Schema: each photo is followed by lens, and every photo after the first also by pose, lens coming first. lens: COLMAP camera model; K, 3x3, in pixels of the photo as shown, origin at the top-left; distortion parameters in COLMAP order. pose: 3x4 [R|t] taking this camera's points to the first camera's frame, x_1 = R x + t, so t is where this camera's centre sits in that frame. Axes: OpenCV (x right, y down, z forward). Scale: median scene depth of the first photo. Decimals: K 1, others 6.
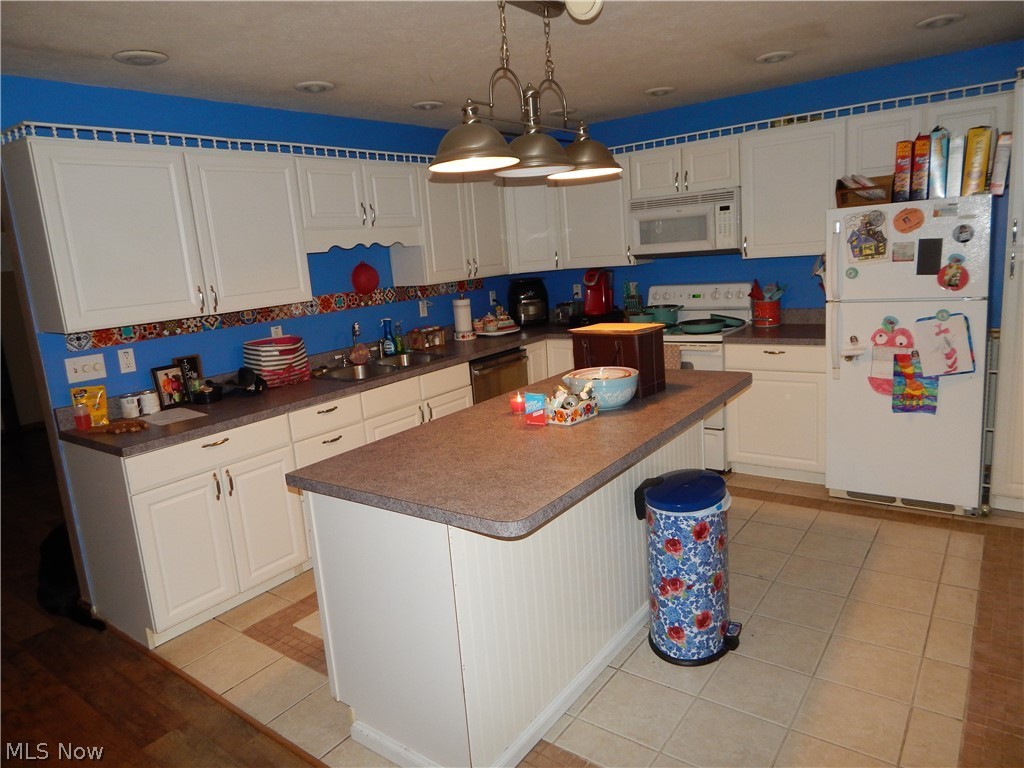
lens RADIAL K [[671.7, 0, 510.6], [0, 671.7, 379.8], [0, 0, 1]] dist [-0.000344, -0.003674]
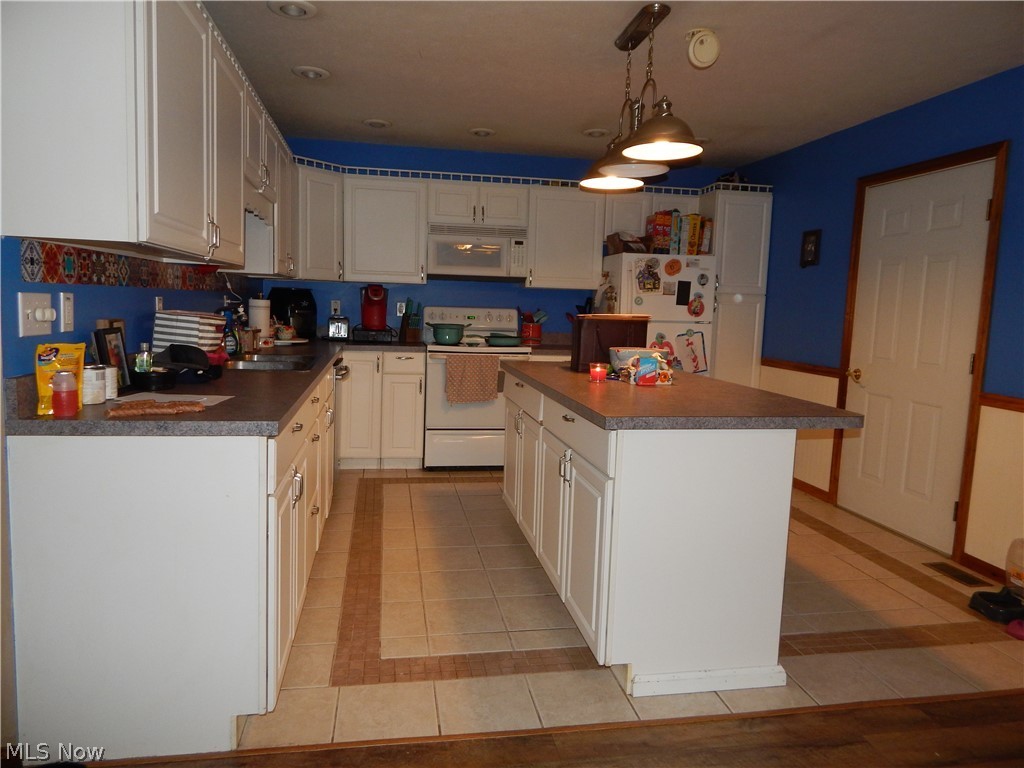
lens RADIAL K [[671.7, 0, 510.6], [0, 671.7, 381.7], [0, 0, 1]] dist [-0.000344, -0.003674]
pose [[0.674052, 0.014841, 0.738535, -0.564691], [0.059748, 0.995427, -0.074535, 0.077230], [-0.736264, 0.094366, 0.670082, 0.234639]]
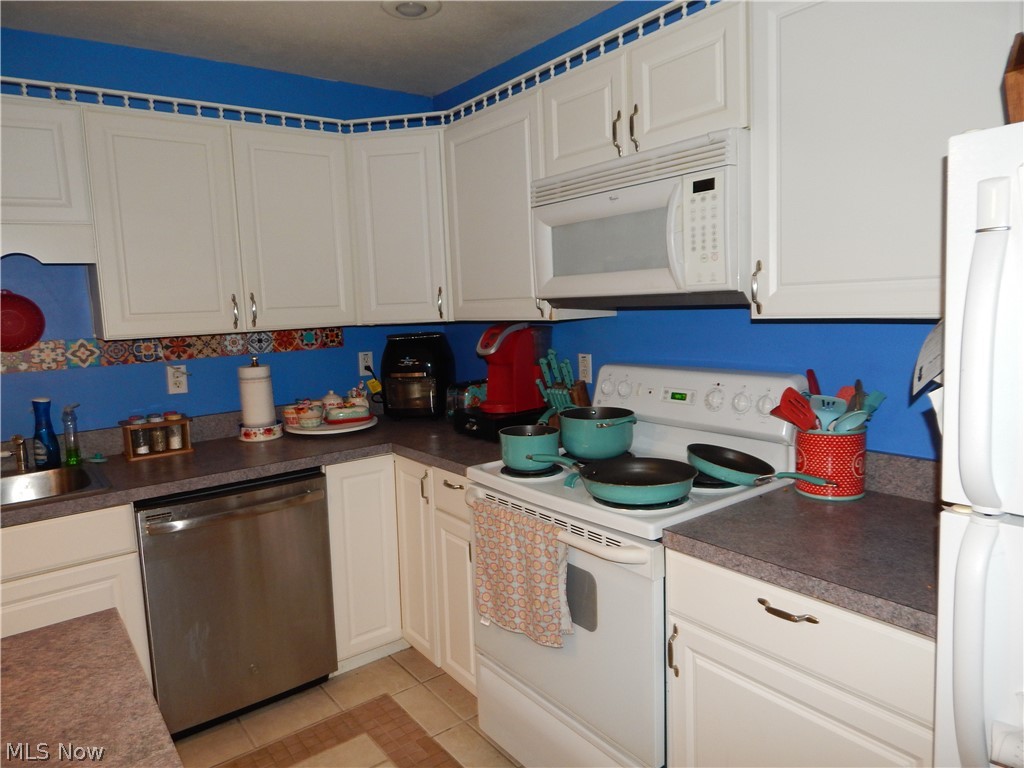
lens RADIAL K [[671.7, 0, 511.8], [0, 671.7, 382.9], [0, 0, 1]] dist [-0.000344, -0.003674]
pose [[0.959473, 0.073535, -0.272037, 0.324950], [-0.087714, 0.995330, -0.040314, -0.118100], [0.267802, 0.062542, 0.961442, 0.607177]]
